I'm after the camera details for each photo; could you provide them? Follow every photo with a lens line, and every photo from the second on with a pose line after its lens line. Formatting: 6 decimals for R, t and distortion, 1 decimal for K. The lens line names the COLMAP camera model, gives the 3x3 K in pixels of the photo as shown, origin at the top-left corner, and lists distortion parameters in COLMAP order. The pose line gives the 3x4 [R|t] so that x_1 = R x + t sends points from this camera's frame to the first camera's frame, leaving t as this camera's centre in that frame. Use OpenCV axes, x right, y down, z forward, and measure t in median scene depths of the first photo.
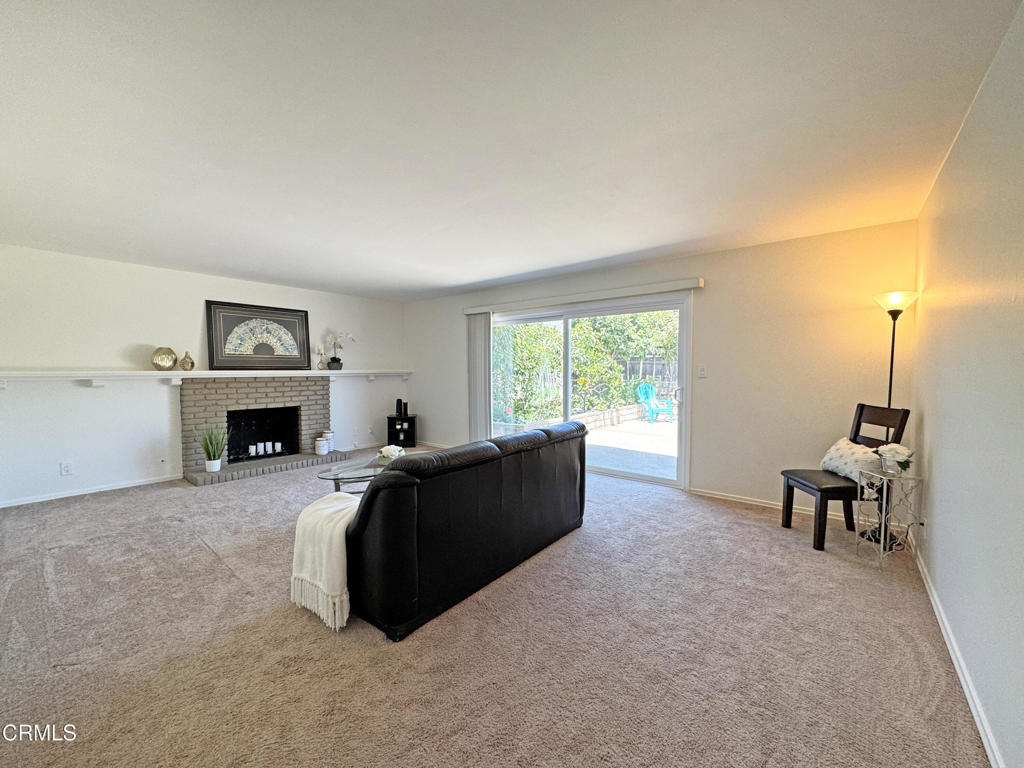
lens RADIAL K [[409.4, 0, 516.8], [0, 409.4, 387.8], [0, 0, 1]] dist [0.000430, 0.000026]
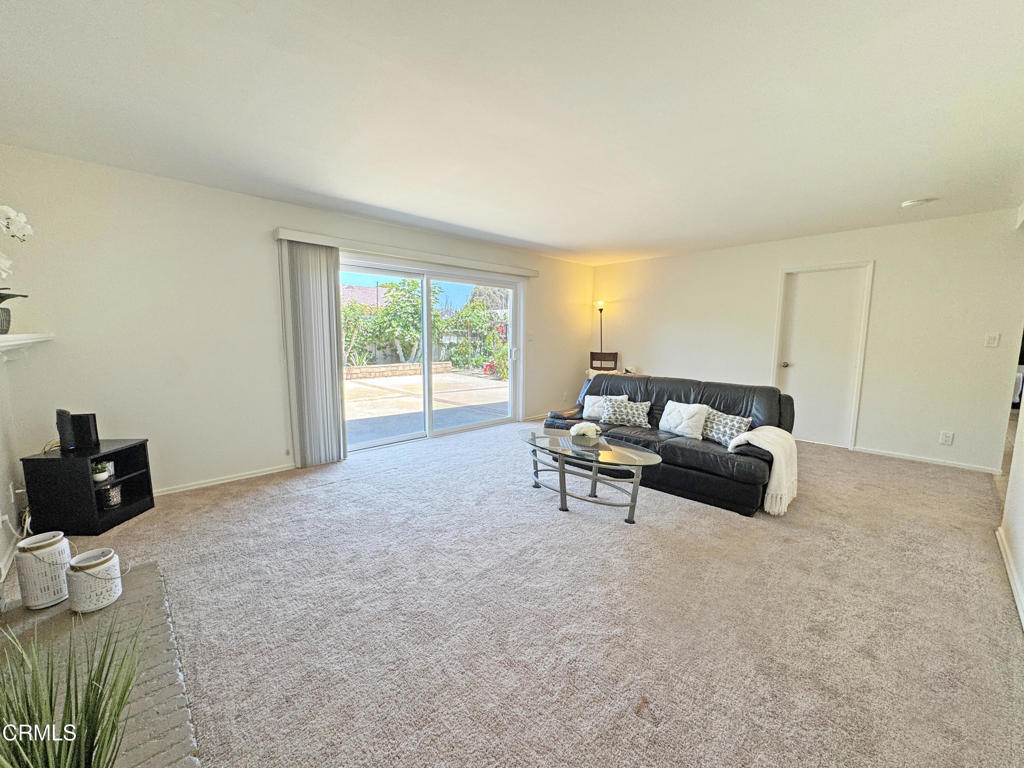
lens RADIAL K [[409.4, 0, 516.8], [0, 409.4, 387.8], [0, 0, 1]] dist [0.000430, 0.000026]
pose [[0.121511, -0.118126, 0.985536, -0.753324], [0.046911, 0.992467, 0.113173, -0.019154], [-0.991481, 0.032480, 0.126137, 0.645760]]
